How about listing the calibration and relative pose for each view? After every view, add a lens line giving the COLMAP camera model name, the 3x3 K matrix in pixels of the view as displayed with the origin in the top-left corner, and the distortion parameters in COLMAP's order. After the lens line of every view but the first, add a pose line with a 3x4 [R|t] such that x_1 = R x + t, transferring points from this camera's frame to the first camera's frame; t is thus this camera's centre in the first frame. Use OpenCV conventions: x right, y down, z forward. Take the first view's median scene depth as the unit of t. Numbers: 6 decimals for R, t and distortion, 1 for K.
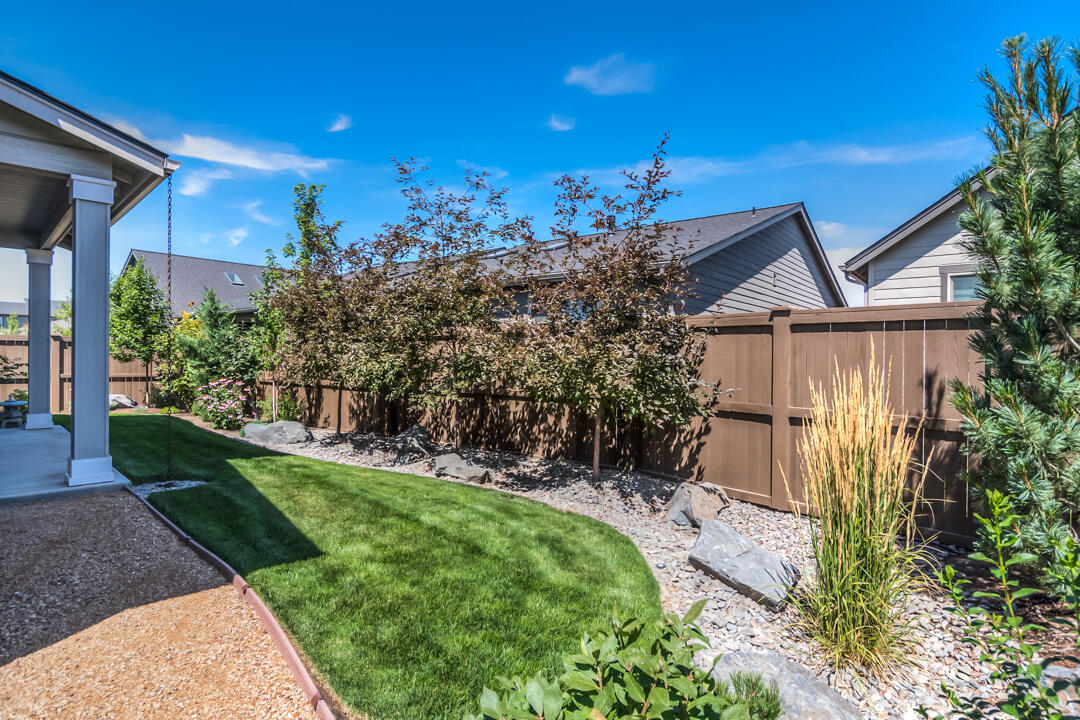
lens RADIAL K [[569.4, 0, 537.0], [0, 569.4, 352.5], [0, 0, 1]] dist [-0.000664, -0.000275]
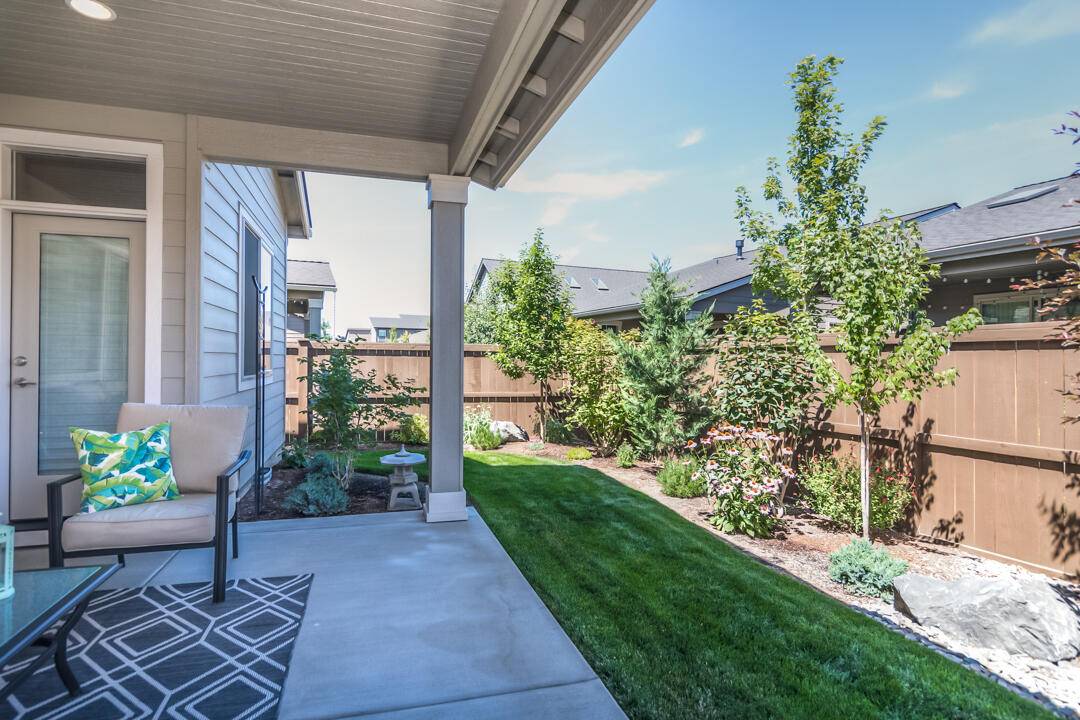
lens RADIAL K [[569.4, 0, 534.4], [0, 569.4, 359.8], [0, 0, 1]] dist [-0.000664, -0.000275]
pose [[0.878356, 0.003322, -0.477996, -0.481156], [-0.002906, 0.999994, 0.001609, -0.010941], [0.477999, -0.000024, 0.878361, 0.502822]]
